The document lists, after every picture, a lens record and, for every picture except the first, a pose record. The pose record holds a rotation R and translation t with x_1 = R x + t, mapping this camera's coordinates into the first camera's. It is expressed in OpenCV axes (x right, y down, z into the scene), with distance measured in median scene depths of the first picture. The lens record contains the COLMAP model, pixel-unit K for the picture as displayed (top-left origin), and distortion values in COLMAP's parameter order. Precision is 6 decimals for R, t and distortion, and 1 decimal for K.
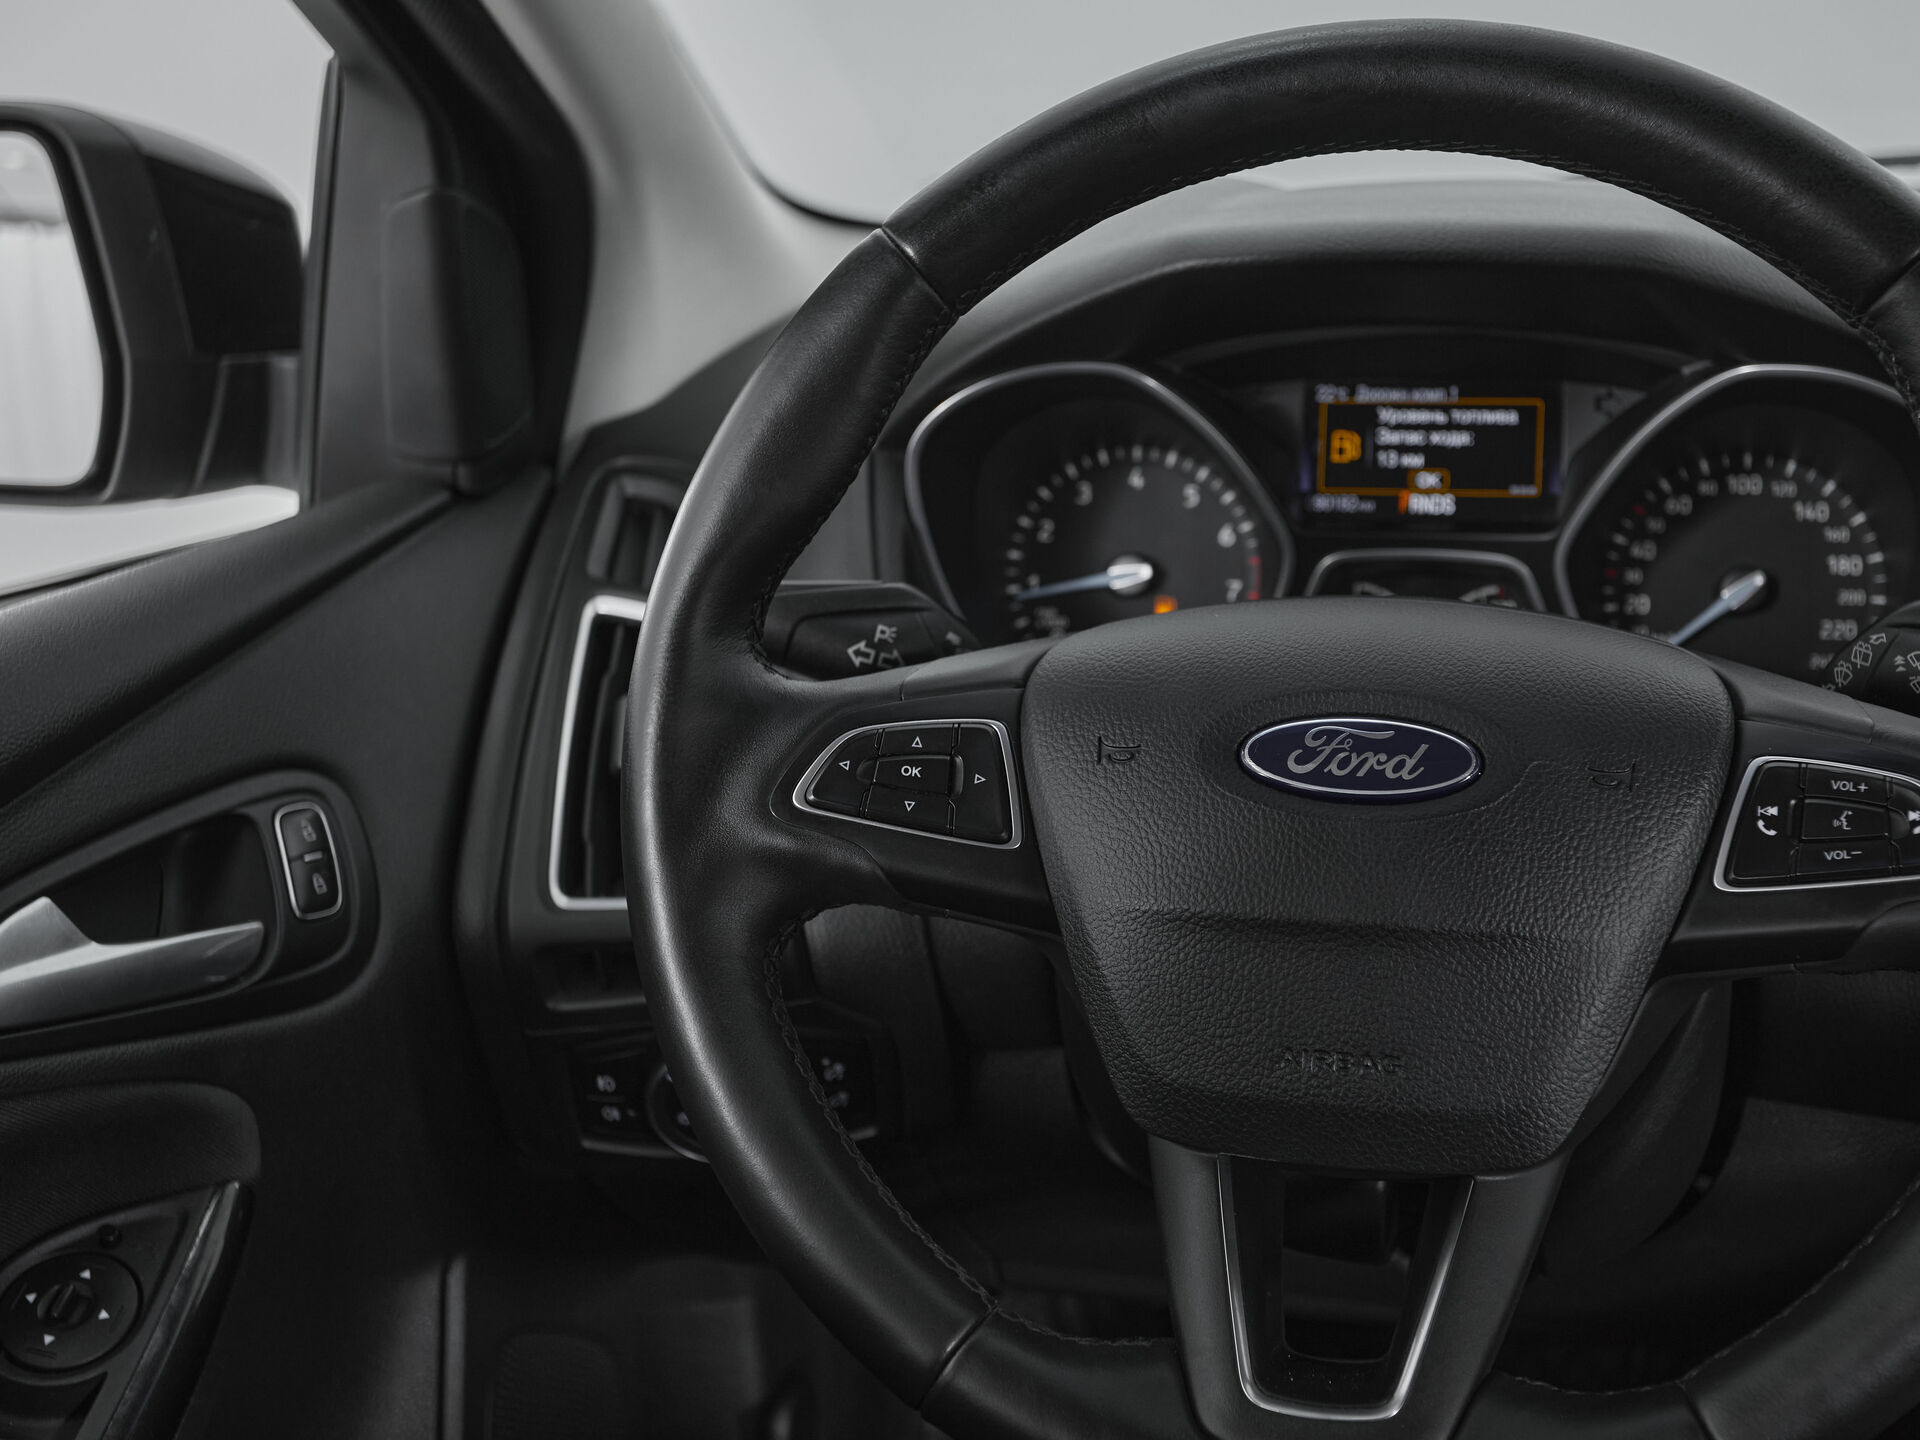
lens RADIAL K [[2333.5, 0, 1071.7], [0, 2333.5, 720.3], [0, 0, 1]] dist [0.009311, 0.096351]
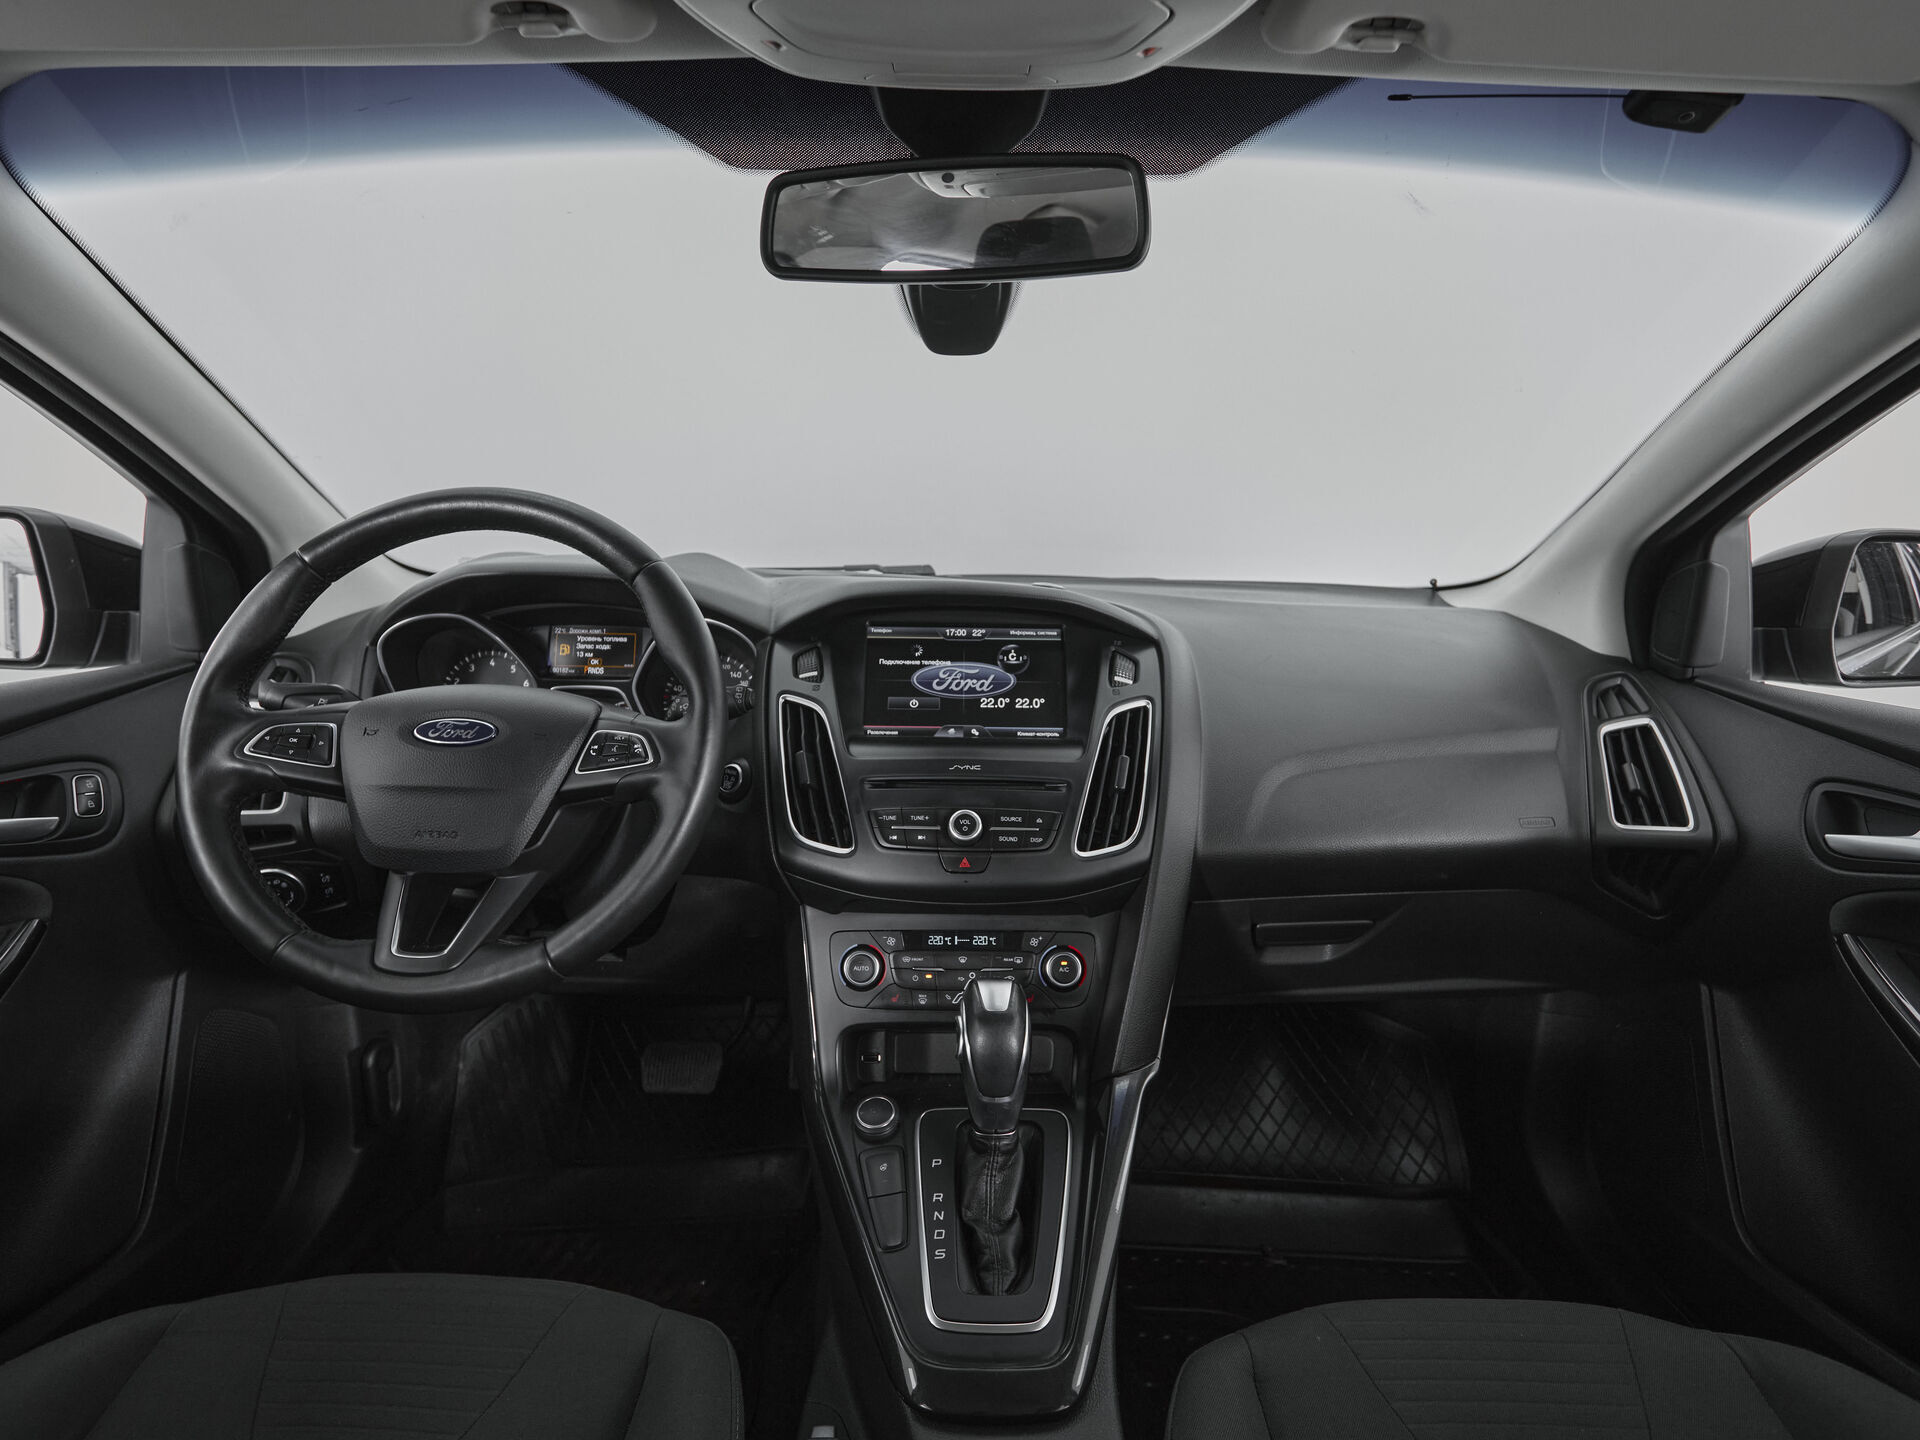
lens RADIAL K [[1019.1, 0, 960.0], [0, 1019.1, 720.0], [0, 0, 1]] dist [-0.004017, -0.000953]
pose [[0.975734, 0.002481, 0.218944, 0.354846], [0.021210, 0.994162, -0.105792, 0.115231], [-0.217928, 0.107869, 0.969985, -0.281889]]
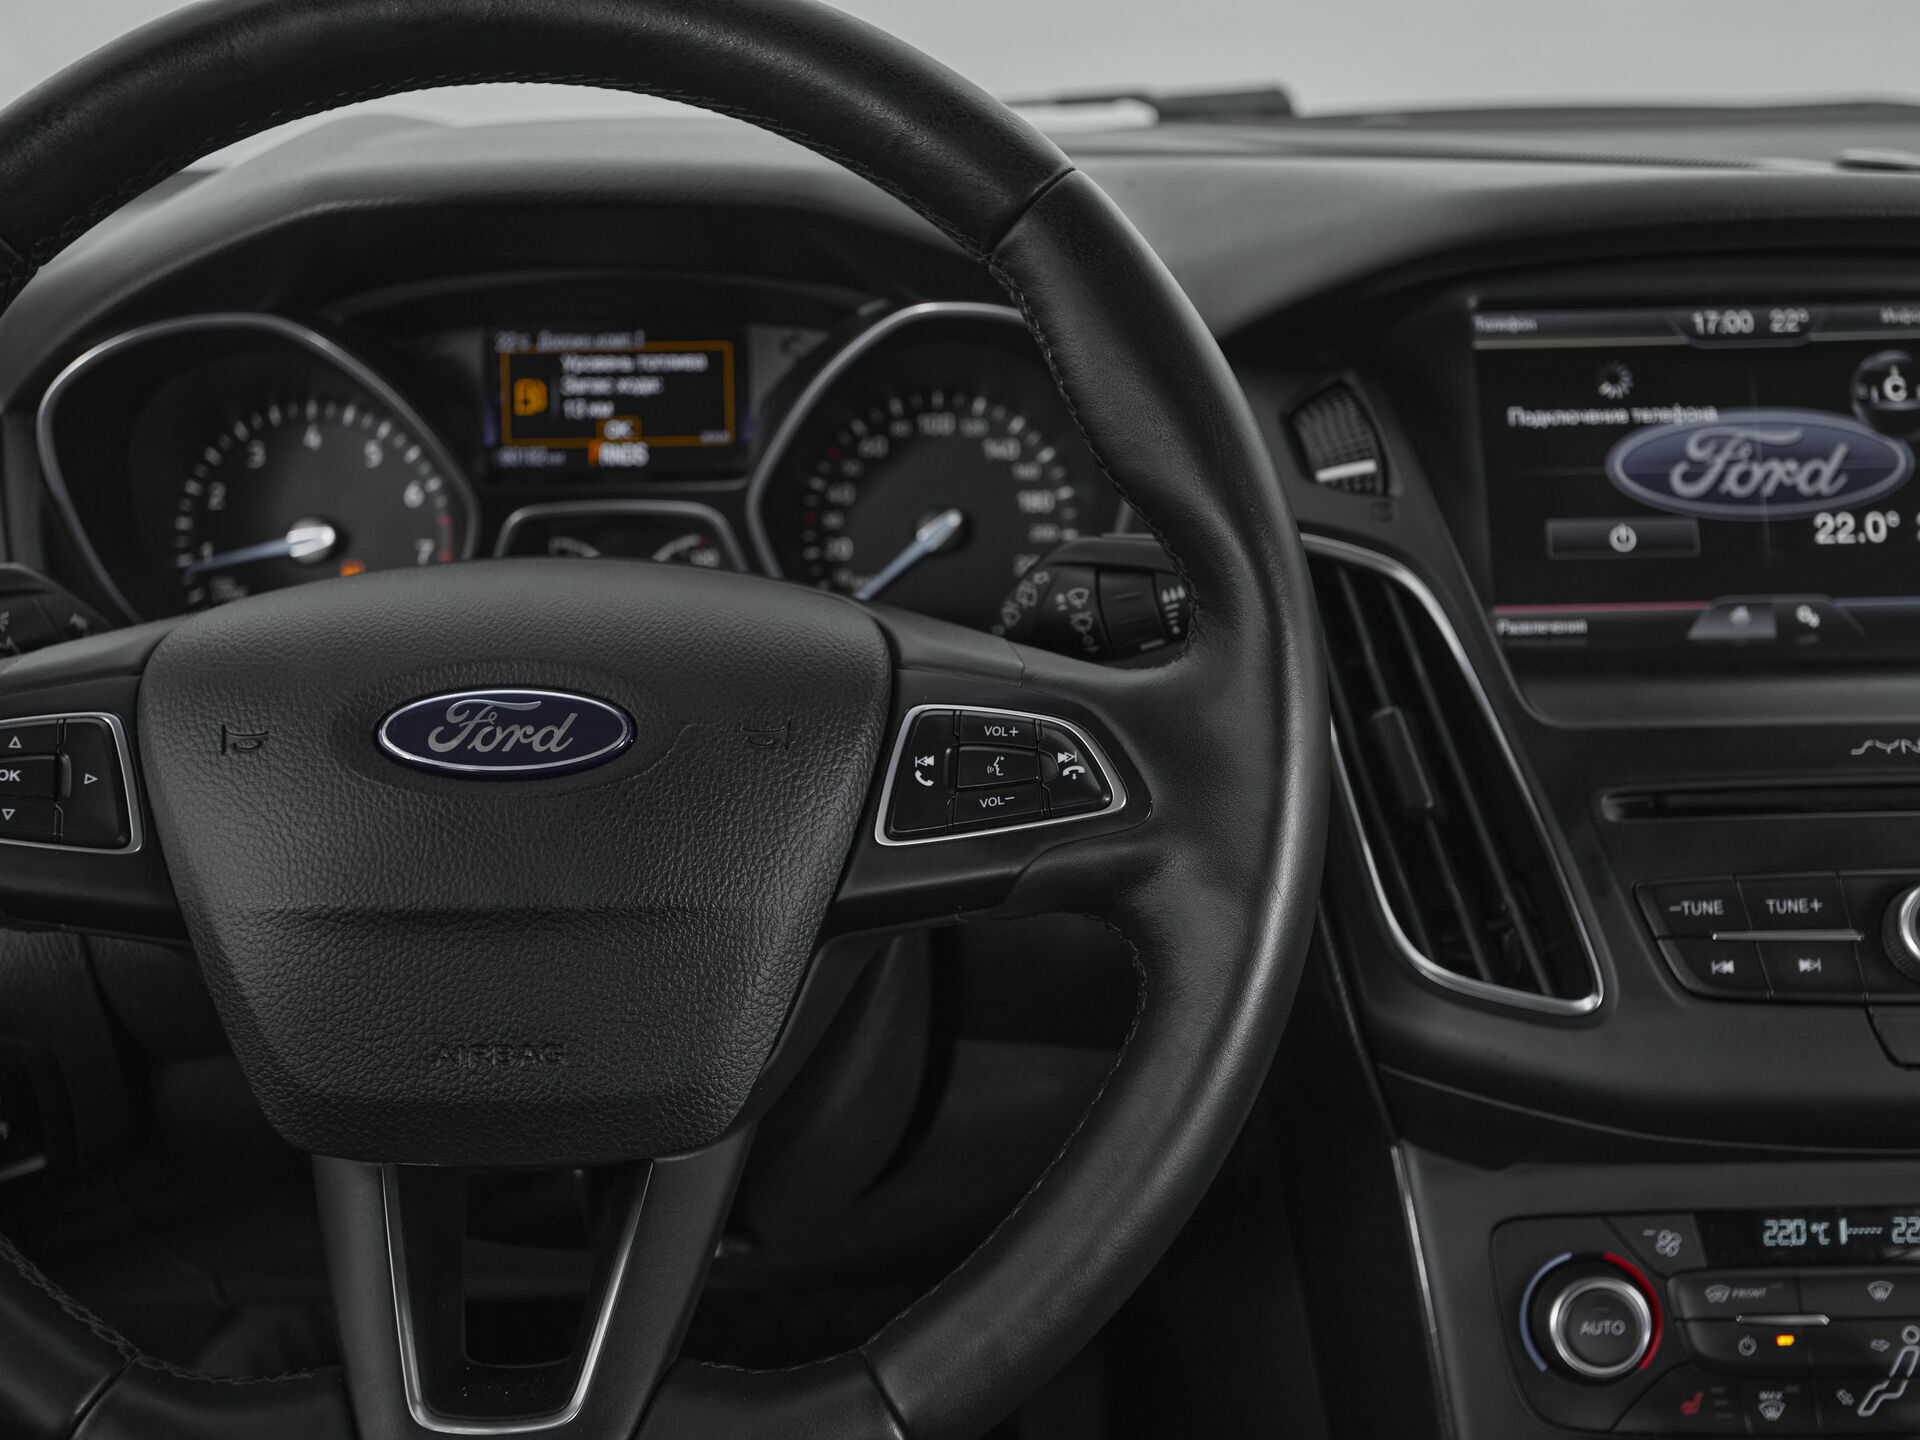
lens RADIAL K [[2337.7, 0, 912.7], [0, 2337.7, 721.8], [0, 0, 1]] dist [-0.000188, 0.126418]
pose [[0.973561, -0.059687, 0.220491, 0.058503], [0.054243, 0.998057, 0.030669, -0.006126], [-0.221893, -0.017898, 0.974907, 0.033035]]
